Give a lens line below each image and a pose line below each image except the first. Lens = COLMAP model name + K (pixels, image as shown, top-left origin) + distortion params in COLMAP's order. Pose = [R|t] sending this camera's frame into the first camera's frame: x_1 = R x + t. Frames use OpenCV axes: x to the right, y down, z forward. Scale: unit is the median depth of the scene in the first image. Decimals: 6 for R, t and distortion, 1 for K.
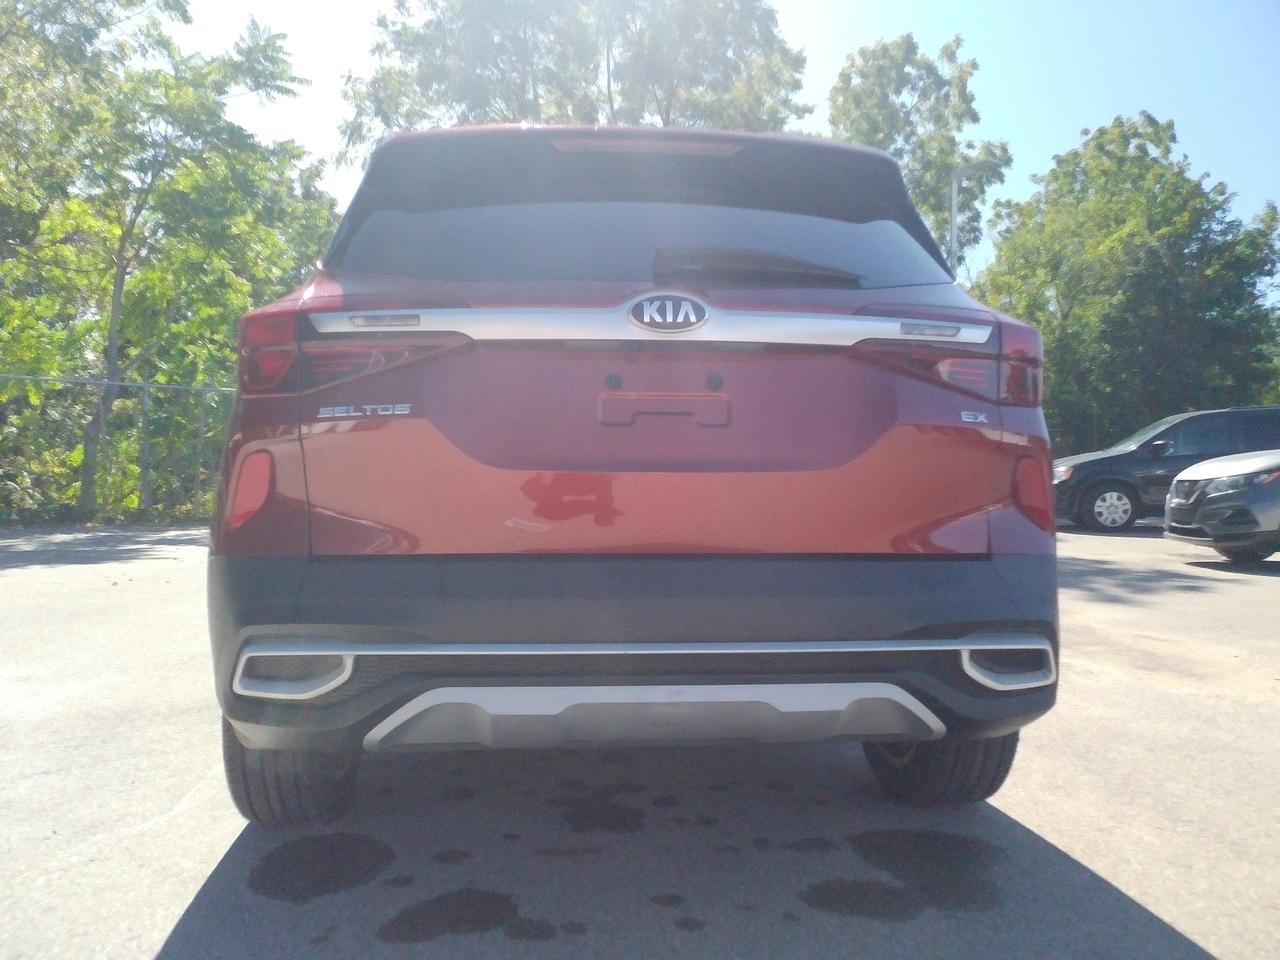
lens RADIAL K [[992.0, 0, 601.7], [0, 992.0, 462.1], [0, 0, 1]] dist [0.016466, 0.003687]
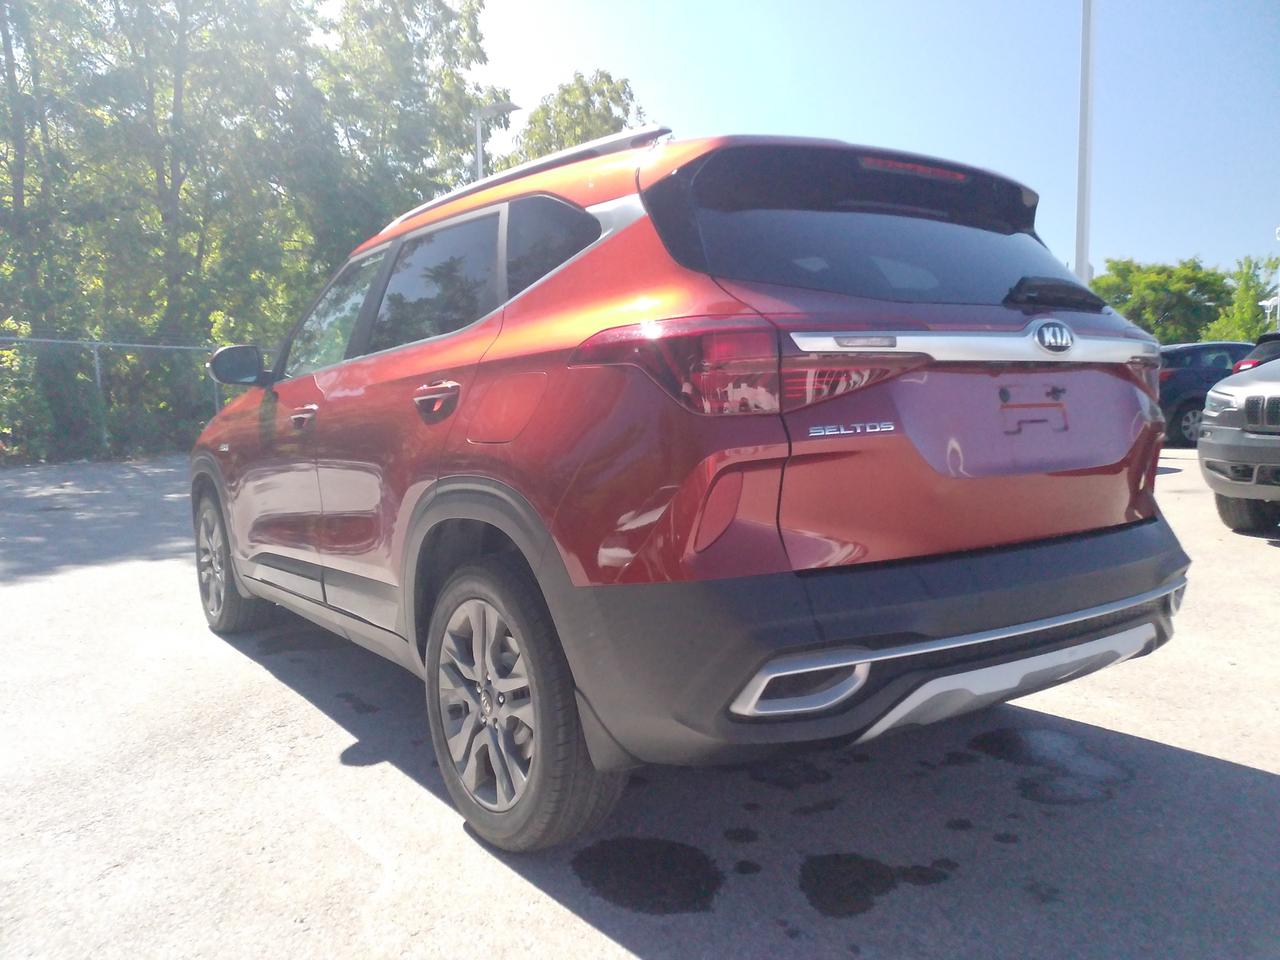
lens RADIAL K [[992.0, 0, 631.4], [0, 992.0, 483.8], [0, 0, 1]] dist [0.016466, 0.003687]
pose [[0.868107, -0.061052, 0.492609, -0.729930], [0.017025, 0.995485, 0.093375, -0.073301], [-0.496086, -0.072673, 0.865227, 0.168958]]
